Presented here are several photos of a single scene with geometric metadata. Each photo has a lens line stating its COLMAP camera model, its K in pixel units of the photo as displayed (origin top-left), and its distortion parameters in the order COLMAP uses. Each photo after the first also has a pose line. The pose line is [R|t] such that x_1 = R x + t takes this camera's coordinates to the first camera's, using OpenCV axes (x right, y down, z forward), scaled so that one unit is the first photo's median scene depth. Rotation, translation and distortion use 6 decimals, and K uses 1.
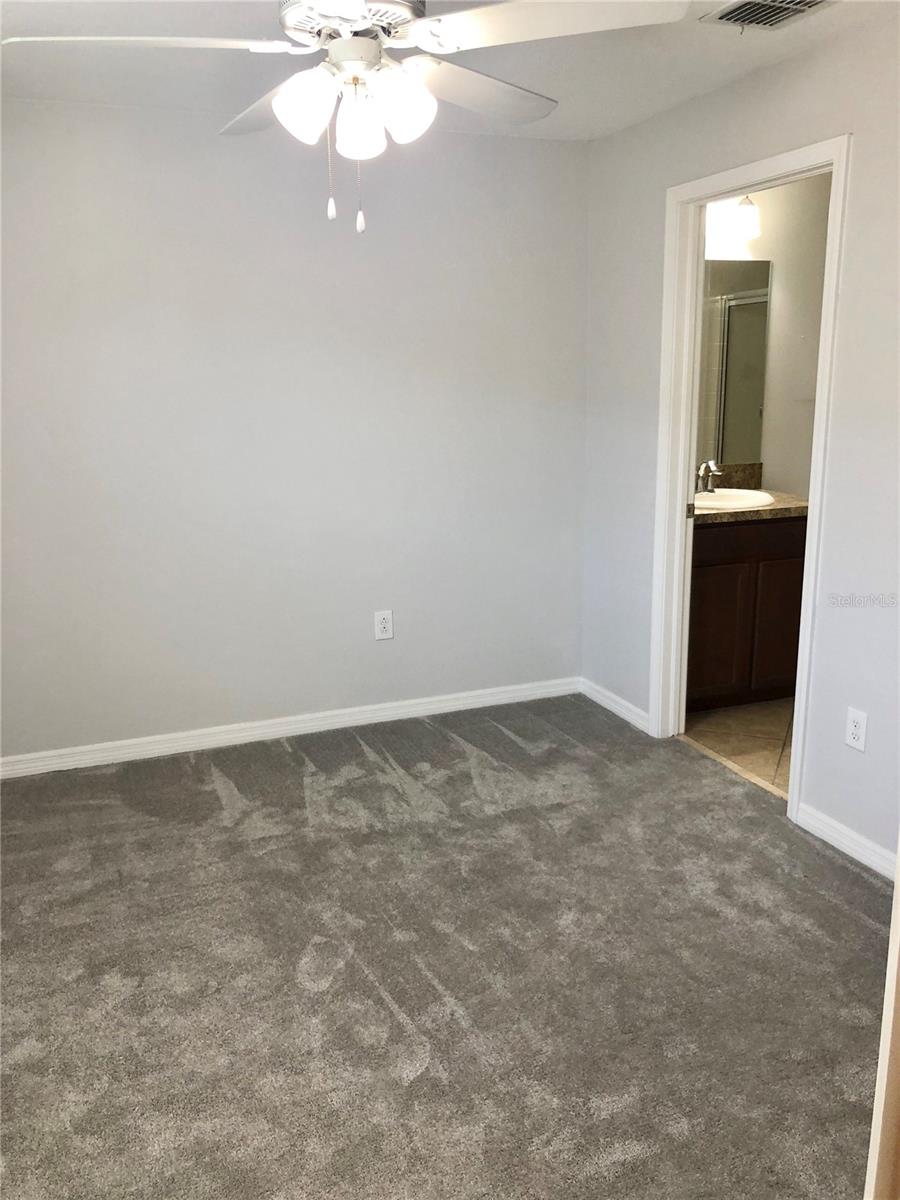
lens RADIAL K [[974.1, 0, 456.5], [0, 974.1, 600.9], [0, 0, 1]] dist [-0.000484, -0.003838]
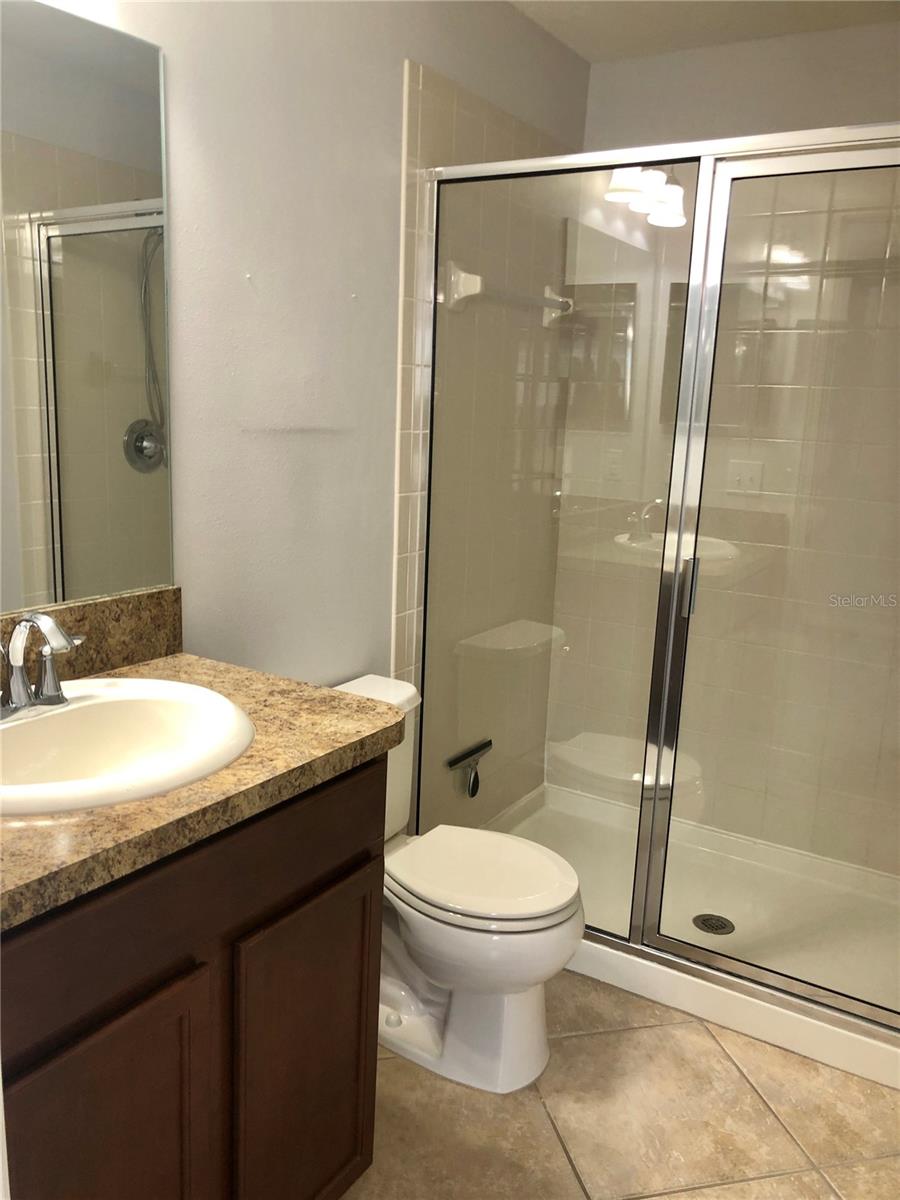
lens RADIAL K [[974.1, 0, 456.5], [0, 974.1, 600.9], [0, 0, 1]] dist [-0.000484, -0.003838]
pose [[0.791243, -0.084092, 0.605692, 0.168854], [0.096112, 0.995290, 0.012627, -0.134644], [-0.603901, 0.048223, 0.795599, 0.639471]]
